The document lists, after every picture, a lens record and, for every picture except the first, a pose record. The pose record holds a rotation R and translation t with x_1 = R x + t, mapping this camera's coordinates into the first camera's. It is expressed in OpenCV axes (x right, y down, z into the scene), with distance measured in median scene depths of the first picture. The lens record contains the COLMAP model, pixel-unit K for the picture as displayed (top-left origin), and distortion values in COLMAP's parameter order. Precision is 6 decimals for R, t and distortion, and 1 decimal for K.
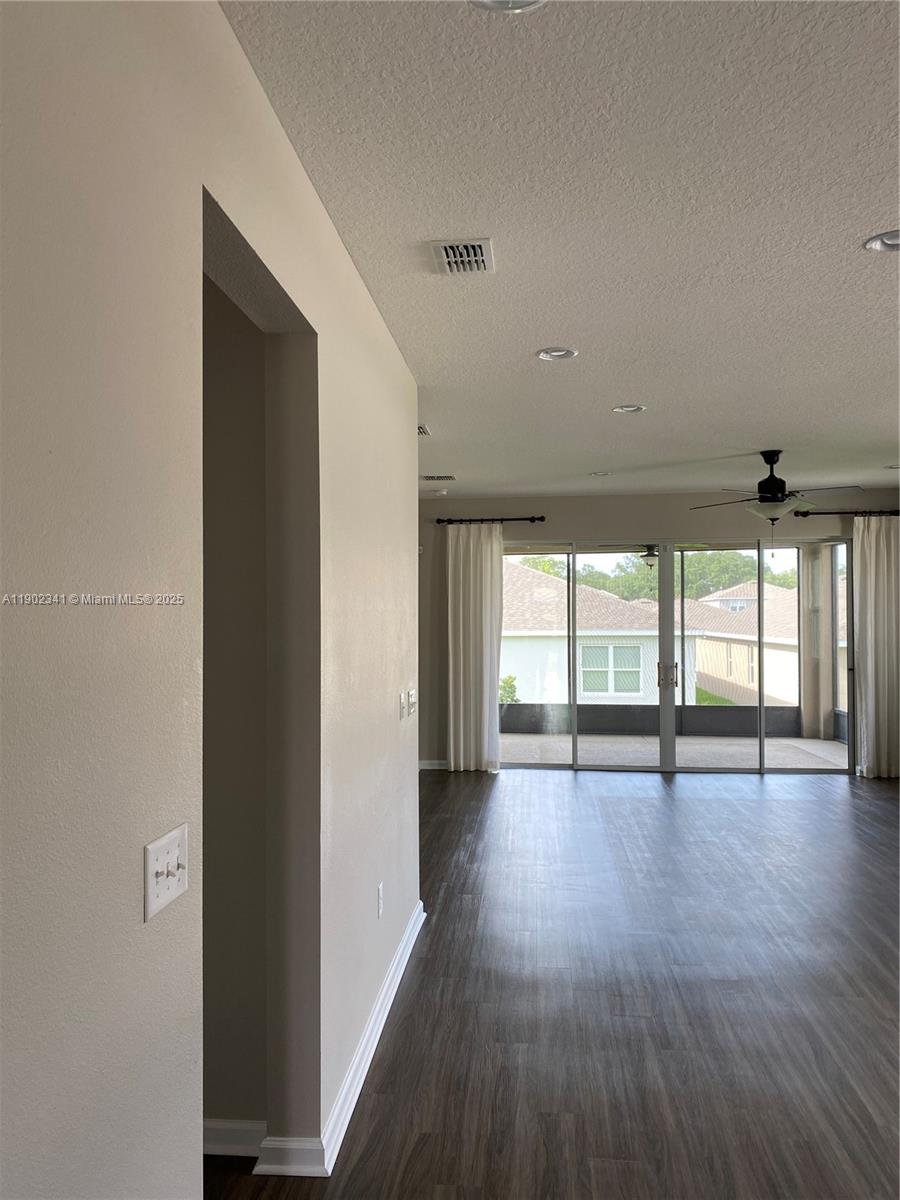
lens RADIAL K [[905.7, 0, 446.6], [0, 905.7, 601.3], [0, 0, 1]] dist [-0.003273, -0.008095]
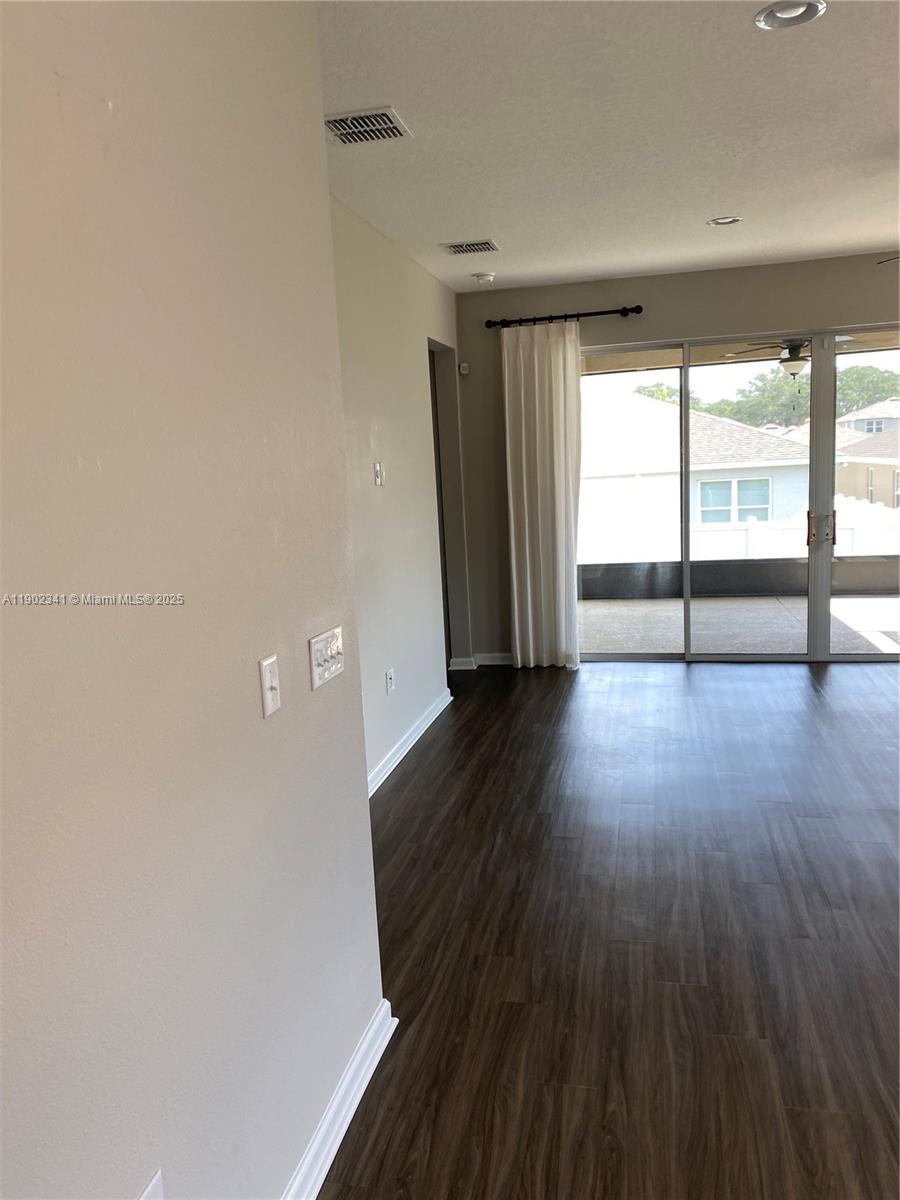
lens RADIAL K [[905.7, 0, 446.6], [0, 905.7, 601.3], [0, 0, 1]] dist [-0.003273, -0.008095]
pose [[0.991300, -0.028915, -0.128405, 0.043279], [0.050918, 0.983861, 0.171540, 0.002210], [0.121372, -0.176585, 0.976773, 0.263965]]
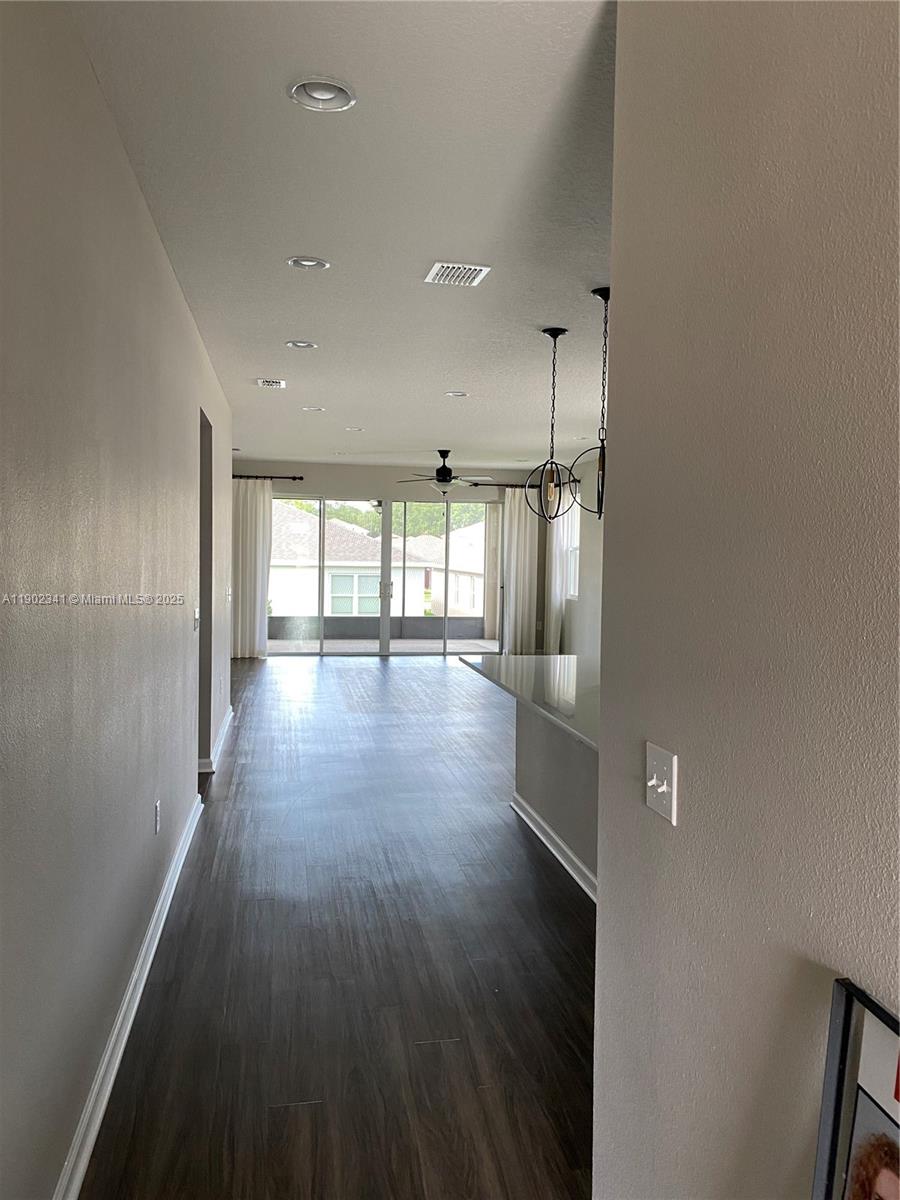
lens RADIAL K [[924.4, 0, 470.7], [0, 924.4, 596.6], [0, 0, 1]] dist [0.000896, -0.002549]
pose [[0.956743, 0.009982, 0.290764, -0.056611], [-0.029666, 0.997549, 0.063368, -0.006422], [-0.289419, -0.069253, 0.954694, -0.449556]]
